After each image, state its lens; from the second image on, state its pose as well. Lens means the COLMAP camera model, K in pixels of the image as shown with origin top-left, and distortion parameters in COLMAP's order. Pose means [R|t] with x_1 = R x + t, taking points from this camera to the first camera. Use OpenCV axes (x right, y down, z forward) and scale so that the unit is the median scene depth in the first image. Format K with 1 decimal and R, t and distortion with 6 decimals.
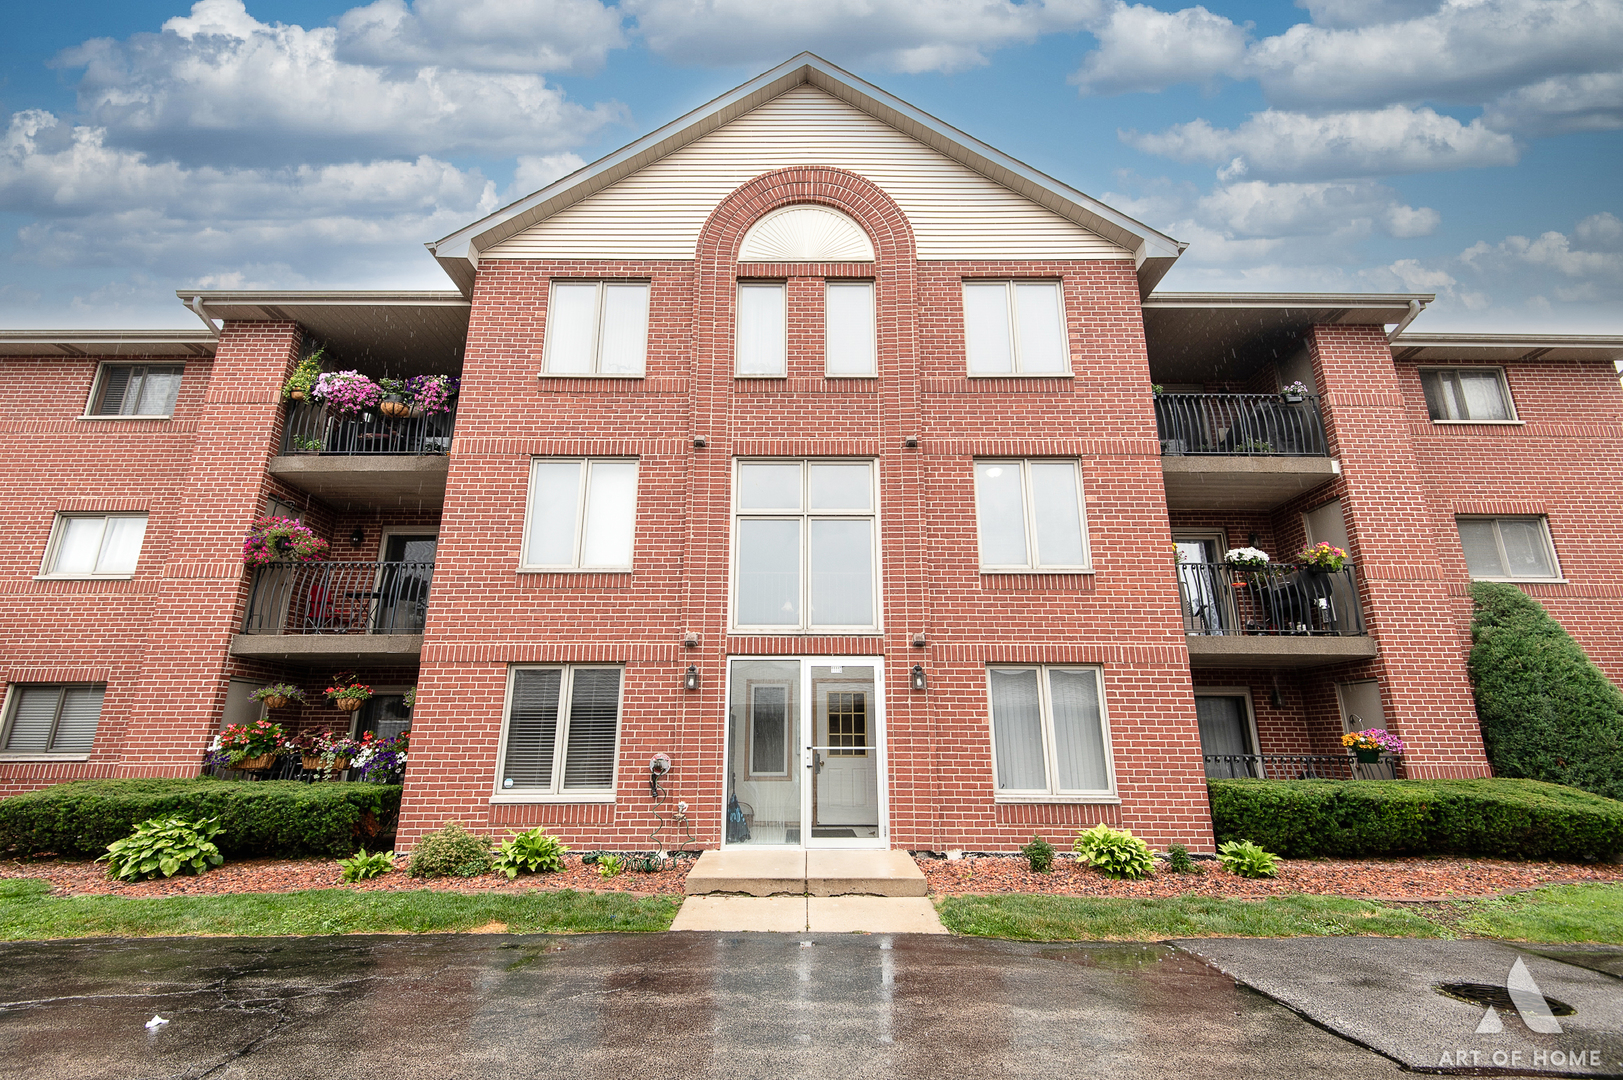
lens RADIAL K [[728.3, 0, 811.5], [0, 728.3, 540.0], [0, 0, 1]] dist [0.034165, -0.021223]
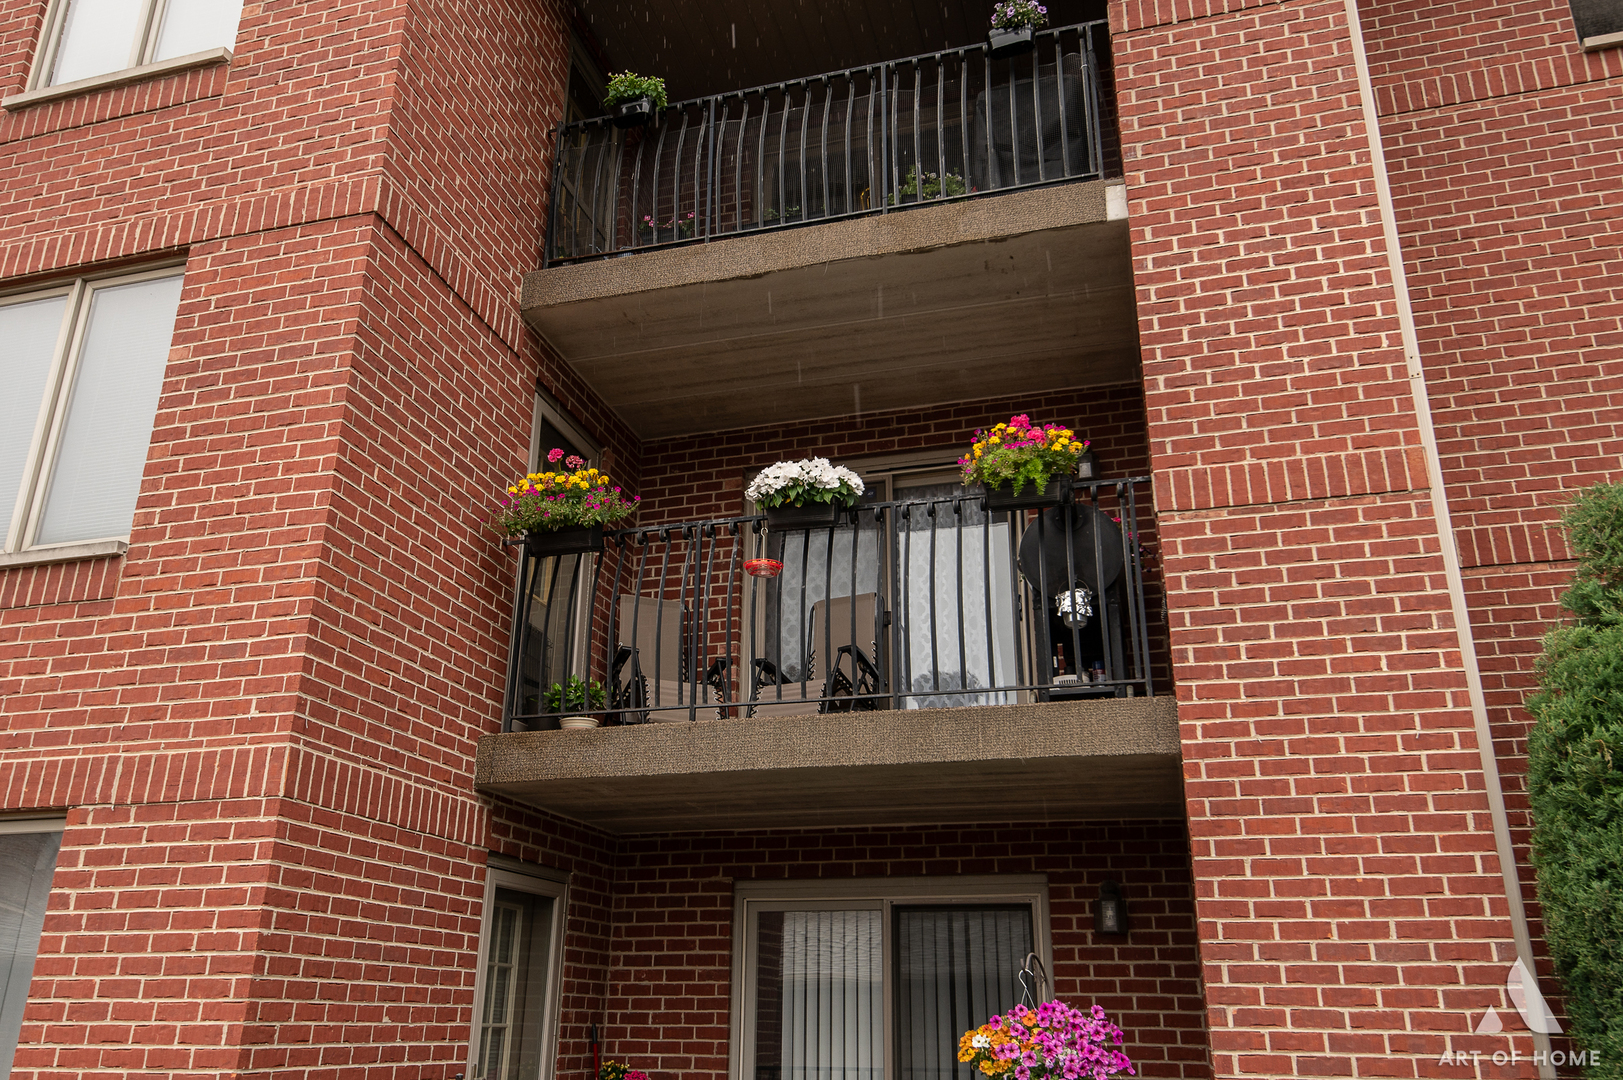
lens RADIAL K [[1254.0, 0, 811.5], [0, 1254.0, 540.0], [0, 0, 1]] dist [0.026687, -0.001709]
pose [[0.957427, -0.097165, -0.271830, 0.780928], [0.071230, 0.992052, -0.103723, 0.113109], [0.279748, 0.079945, 0.956739, 0.458252]]
